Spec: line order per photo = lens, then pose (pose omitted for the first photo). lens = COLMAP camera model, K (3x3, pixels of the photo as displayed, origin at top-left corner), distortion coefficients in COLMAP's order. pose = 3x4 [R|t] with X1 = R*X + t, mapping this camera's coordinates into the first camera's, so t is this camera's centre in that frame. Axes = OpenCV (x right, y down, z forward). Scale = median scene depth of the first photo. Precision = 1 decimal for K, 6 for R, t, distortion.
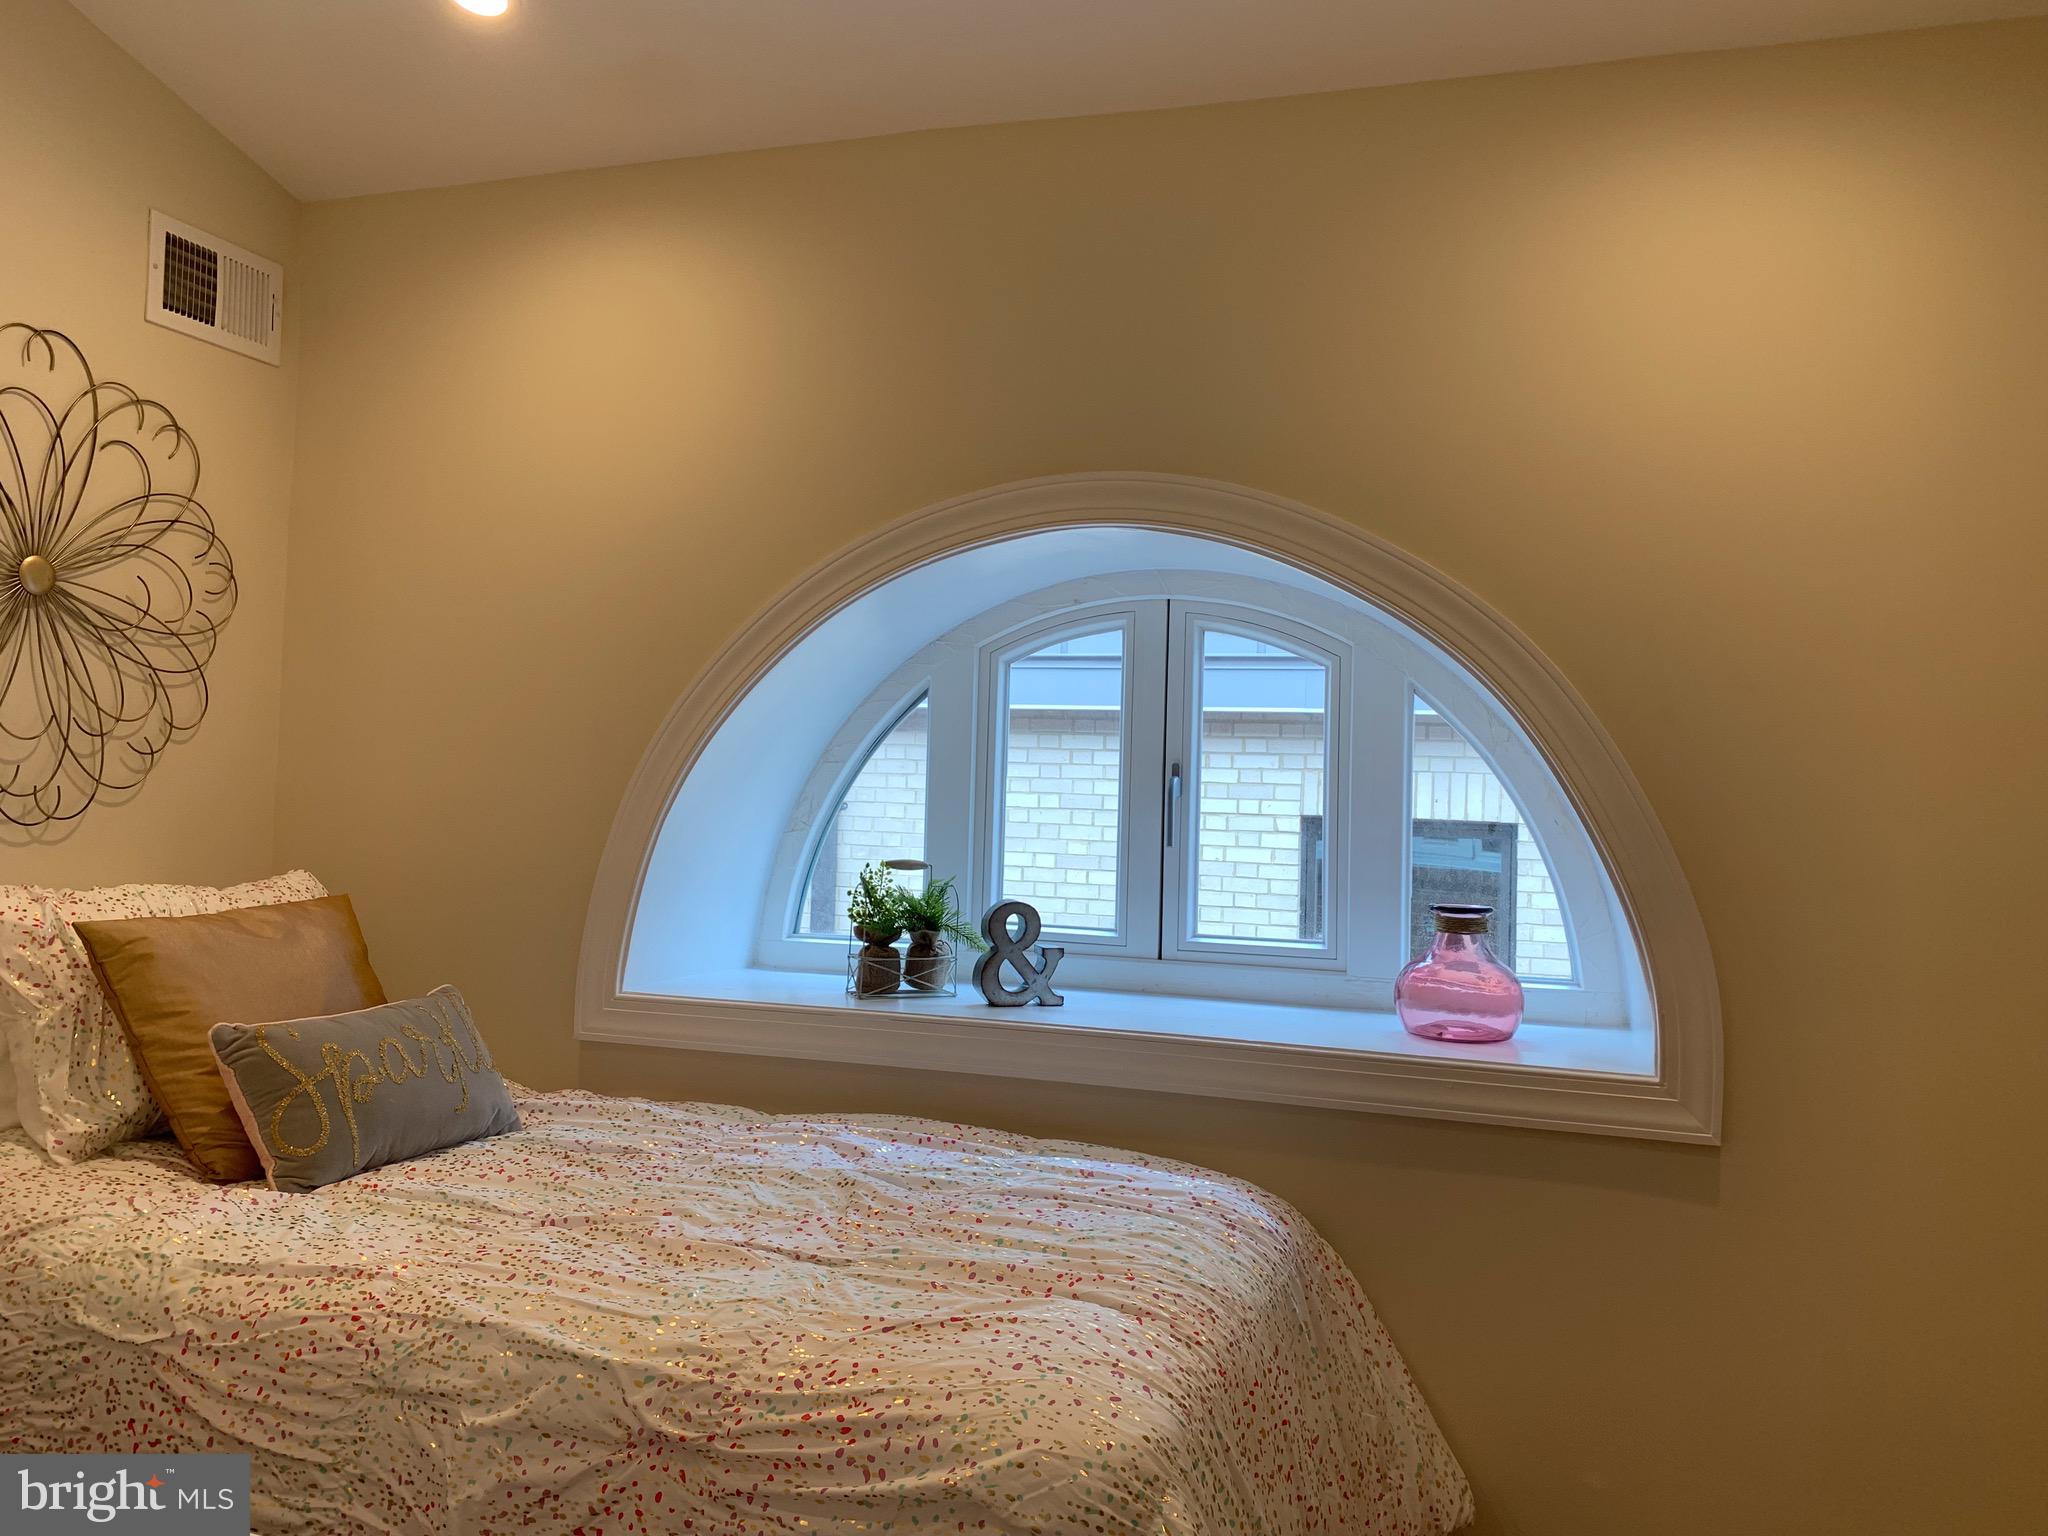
lens RADIAL K [[1564.1, 0, 1028.1], [0, 1564.1, 741.2], [0, 0, 1]] dist [0.048977, -0.055674]
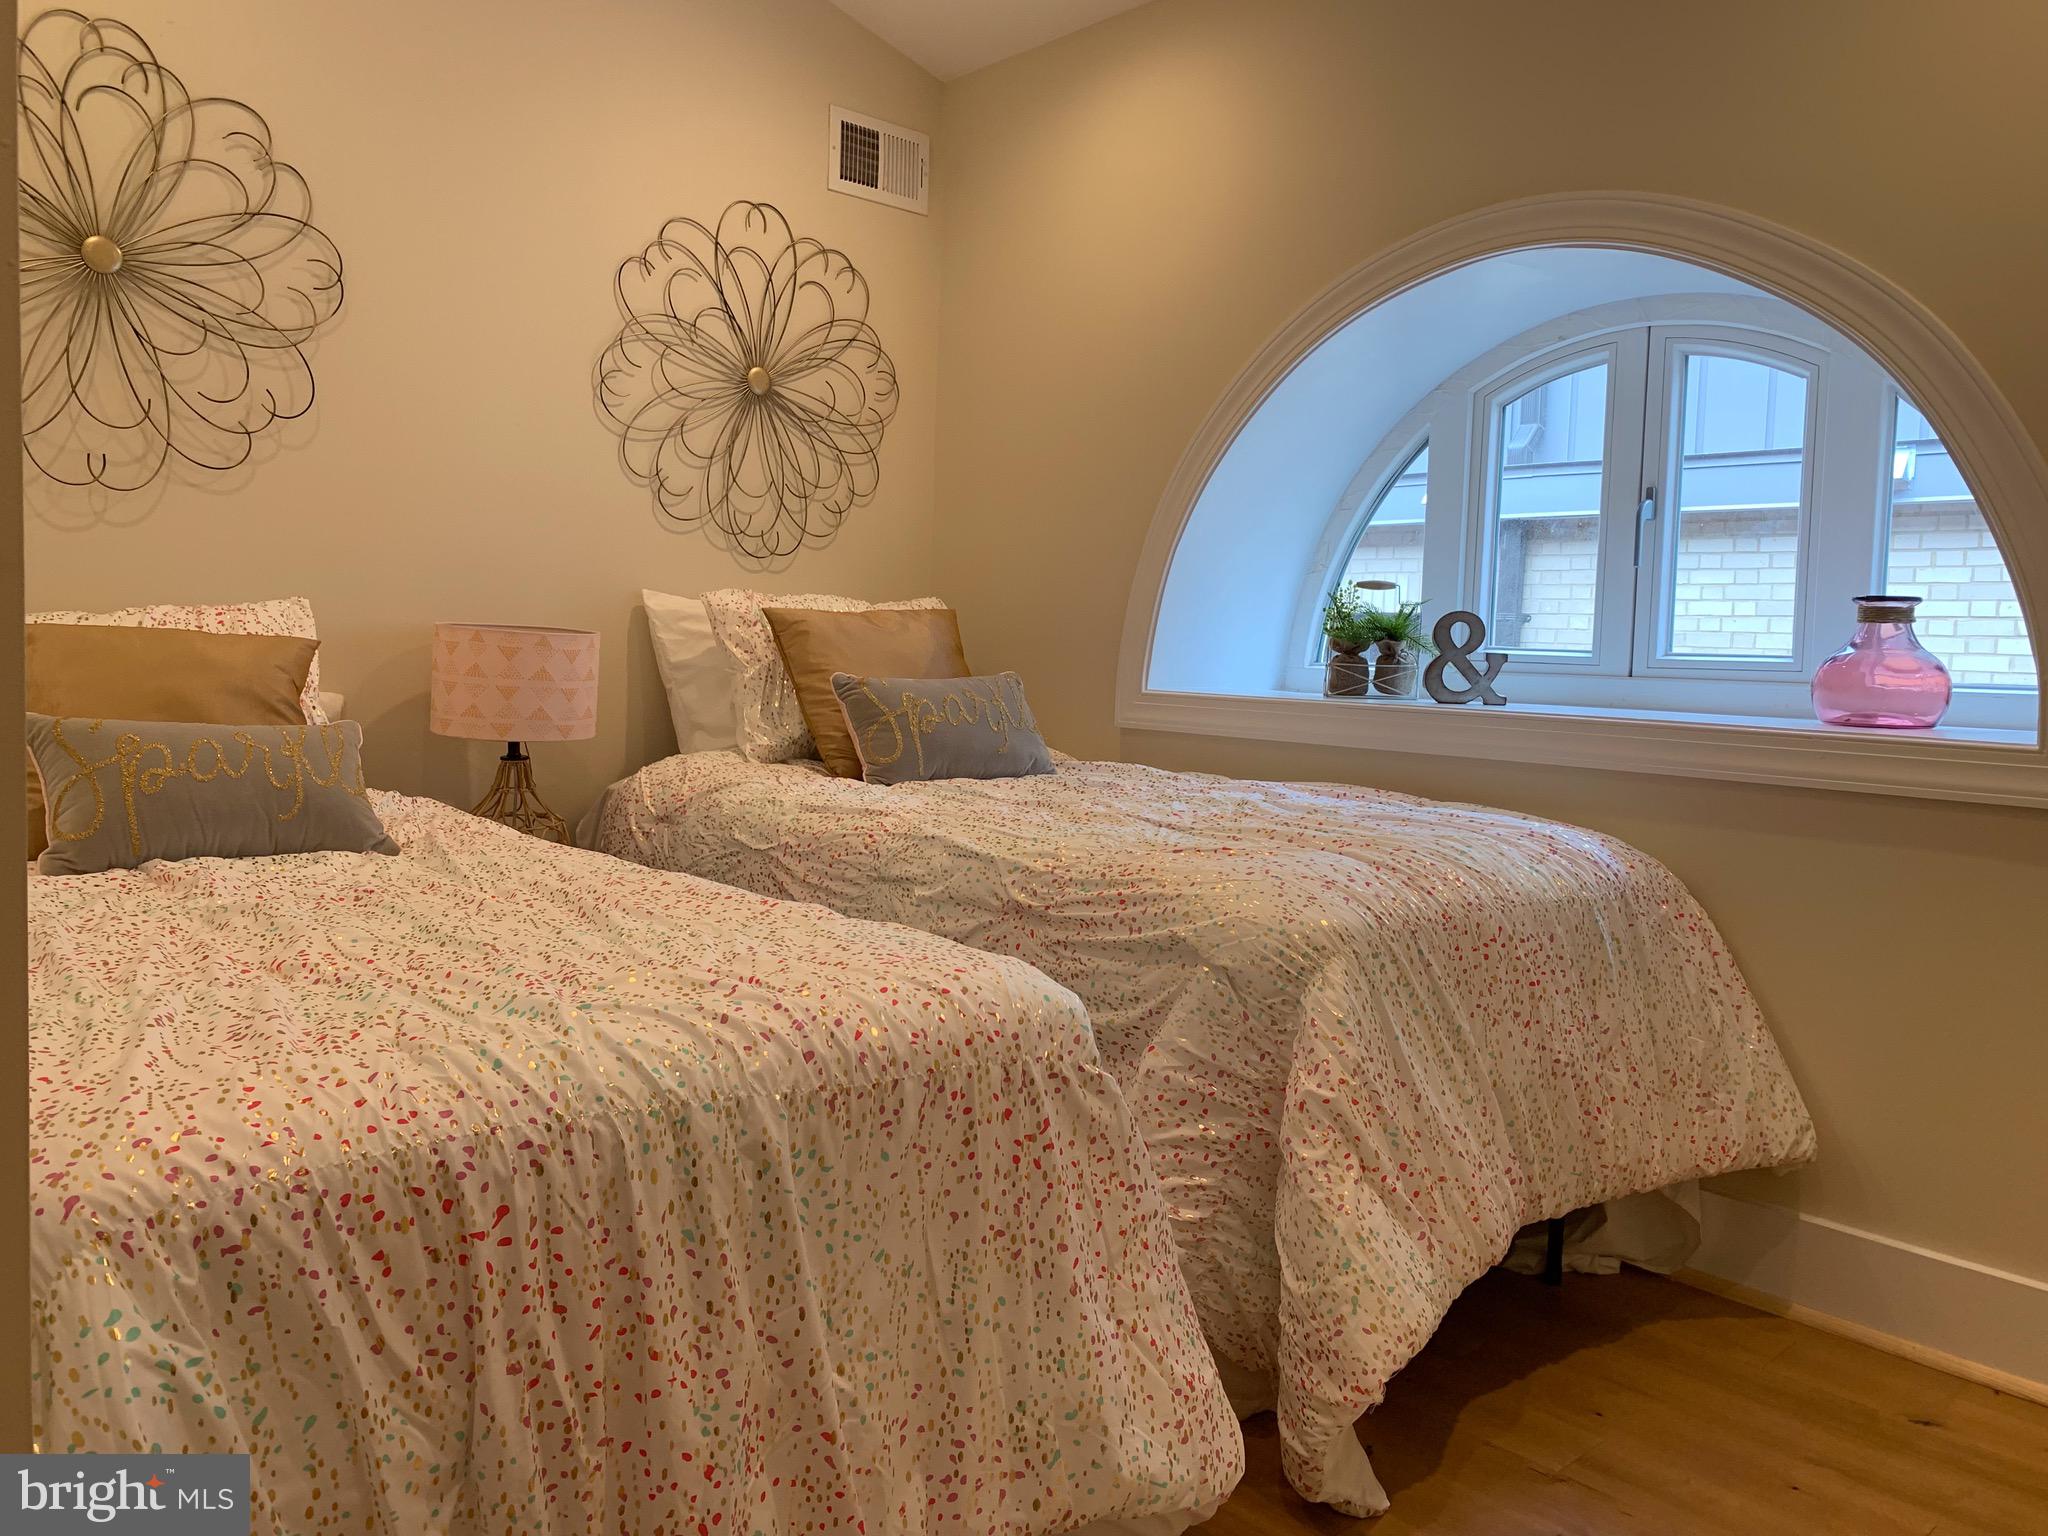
lens RADIAL K [[1564.1, 0, 1030.1], [0, 1564.1, 754.3], [0, 0, 1]] dist [0.048977, -0.055674]
pose [[0.871383, 0.032512, -0.489525, 0.288990], [0.009722, 0.996462, 0.083486, 0.113574], [0.490507, -0.077507, 0.867984, -0.136528]]
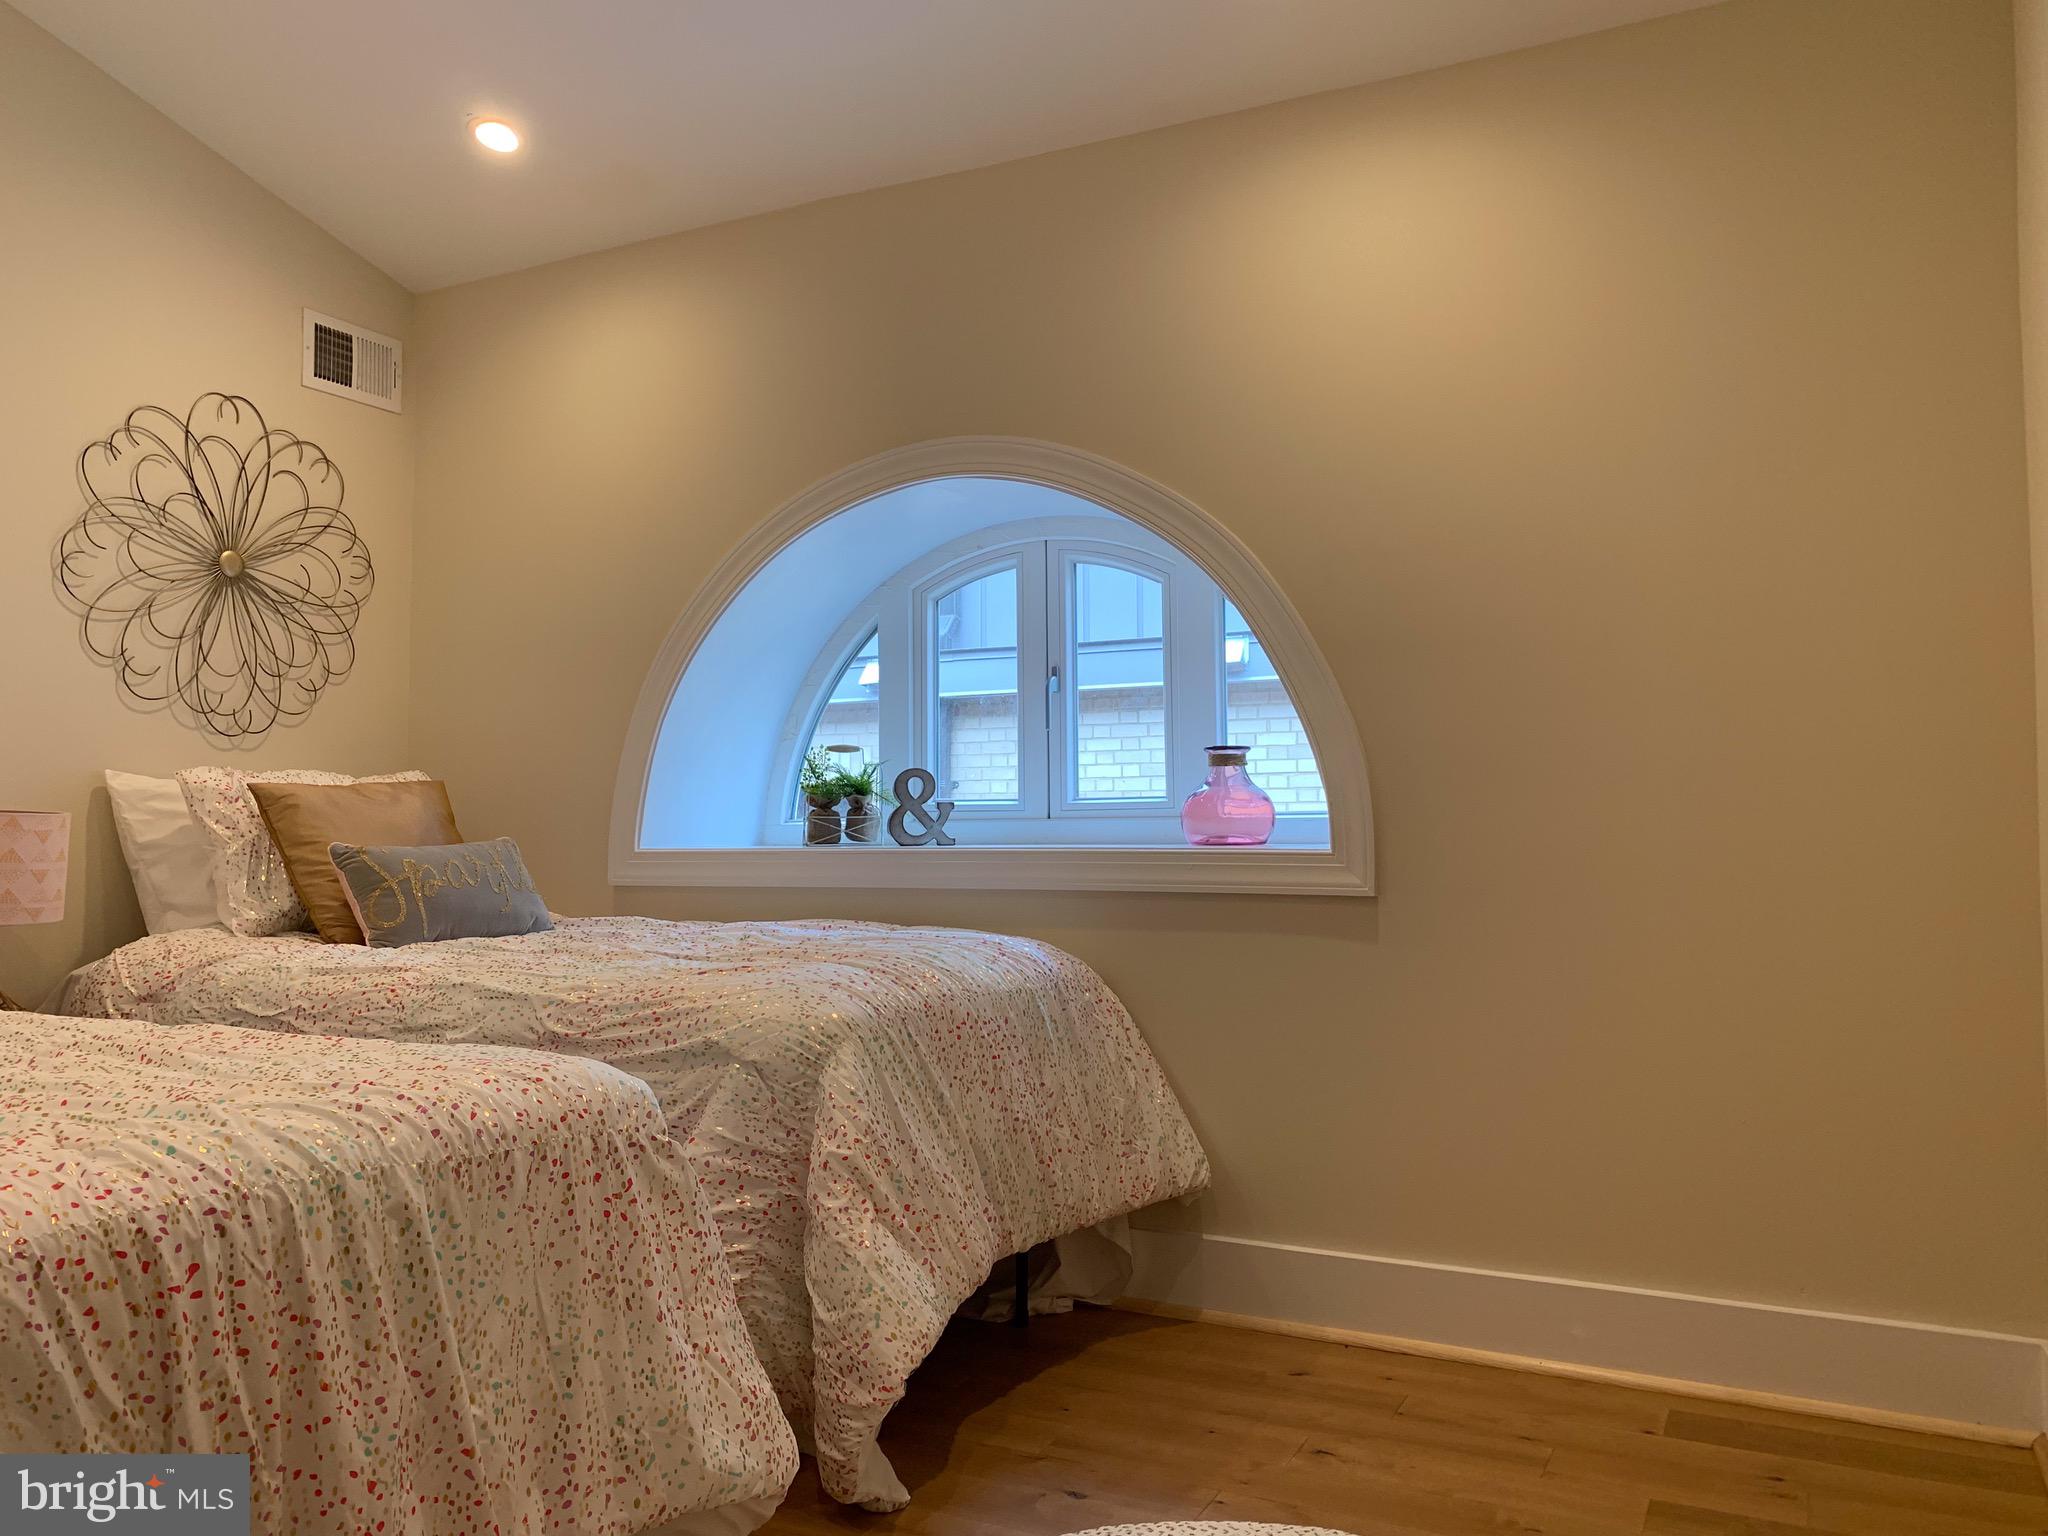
lens RADIAL K [[1564.1, 0, 1034.8], [0, 1564.1, 743.5], [0, 0, 1]] dist [0.048977, -0.055674]
pose [[0.987590, -0.046173, -0.150116, 0.306955], [0.042234, 0.998677, -0.029320, 0.131354], [0.151272, 0.022616, 0.988233, -0.311348]]
